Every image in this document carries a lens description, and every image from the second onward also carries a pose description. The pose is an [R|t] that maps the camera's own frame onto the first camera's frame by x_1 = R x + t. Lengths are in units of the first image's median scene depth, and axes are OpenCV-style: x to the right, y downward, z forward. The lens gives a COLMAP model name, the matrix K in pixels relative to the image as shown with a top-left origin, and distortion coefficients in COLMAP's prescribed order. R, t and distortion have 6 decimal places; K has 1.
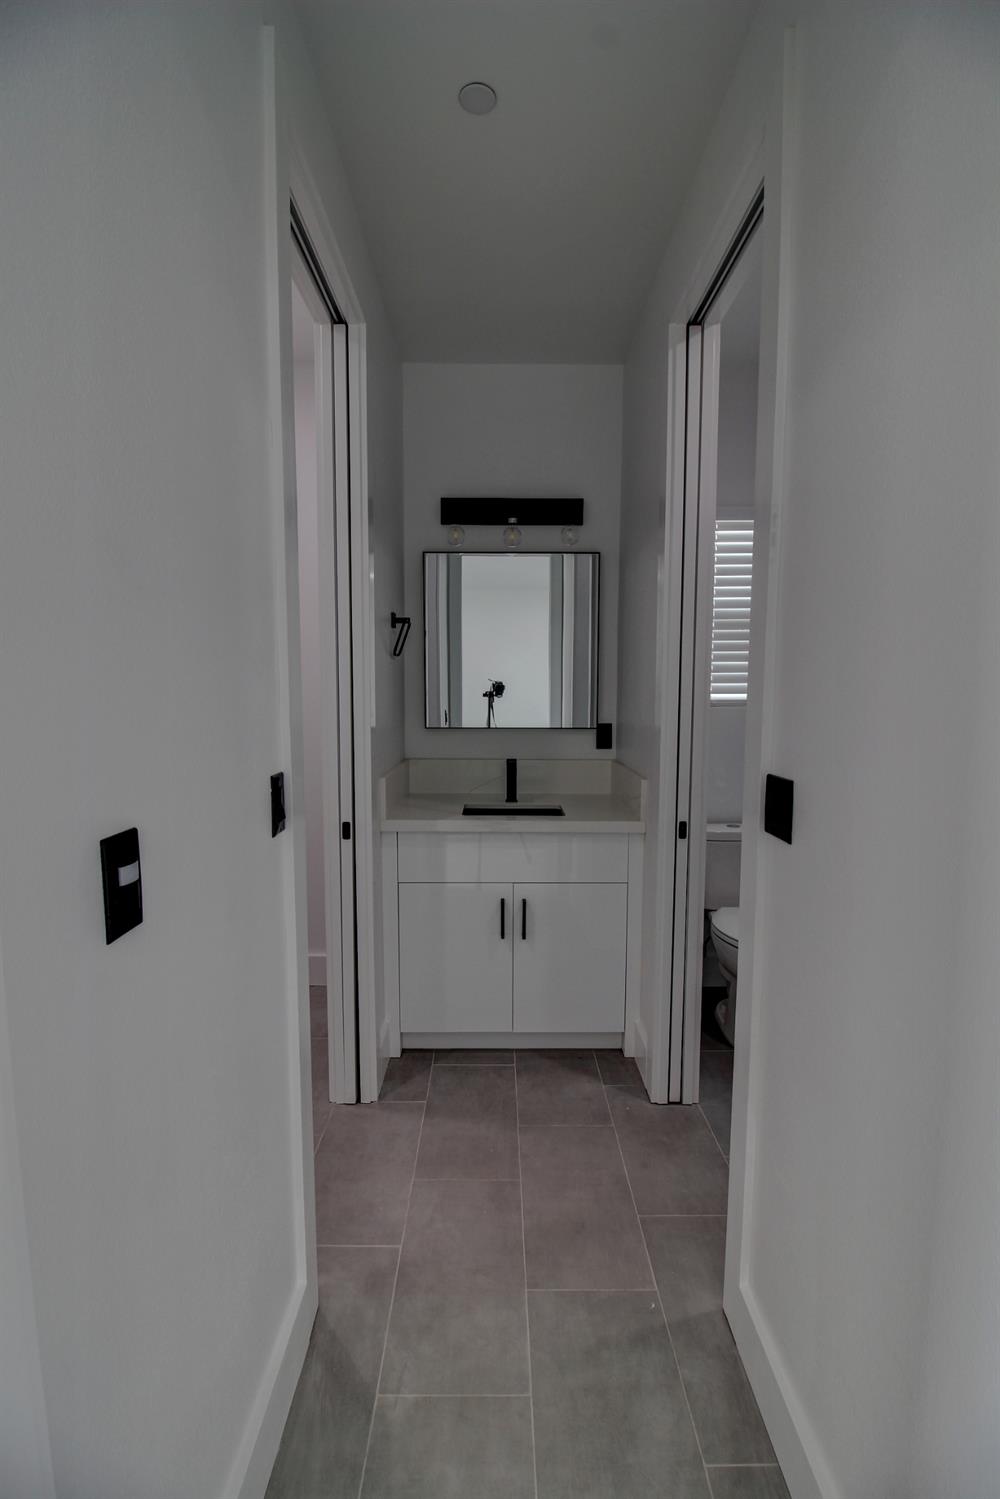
lens RADIAL K [[697.2, 0, 497.7], [0, 697.2, 752.8], [0, 0, 1]] dist [0.000897, -0.001498]
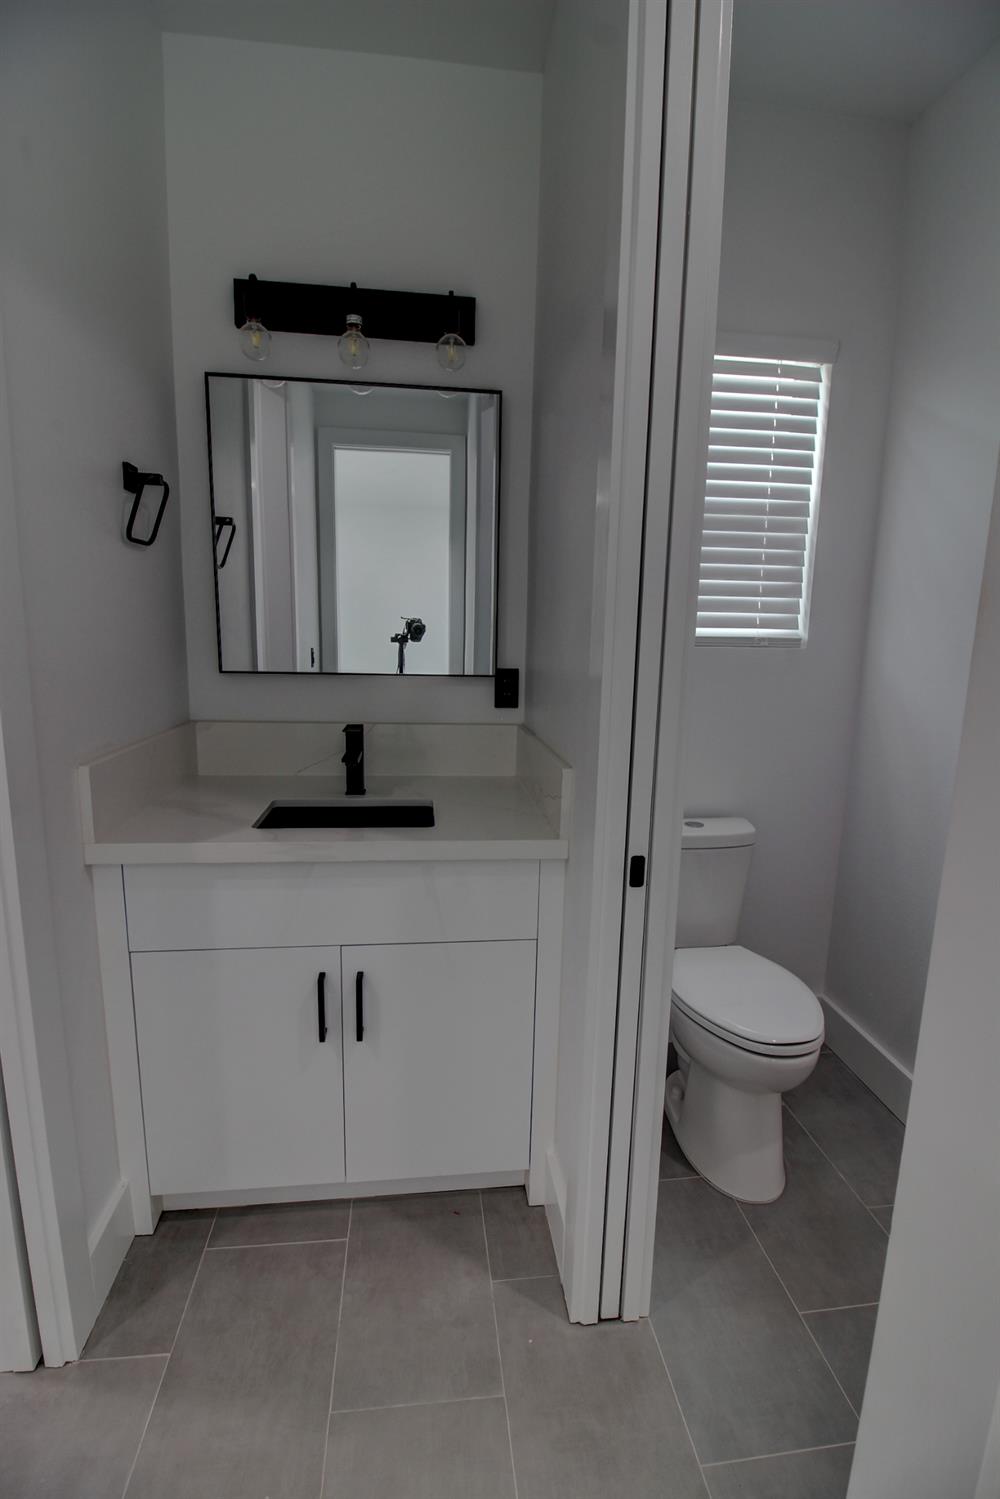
lens RADIAL K [[697.2, 0, 496.7], [0, 697.2, 759.7], [0, 0, 1]] dist [0.000897, -0.001498]
pose [[0.993652, -0.002542, 0.112466, 0.087275], [-0.007139, 0.996304, 0.085601, -0.016750], [-0.112267, -0.085860, 0.989962, 0.434980]]
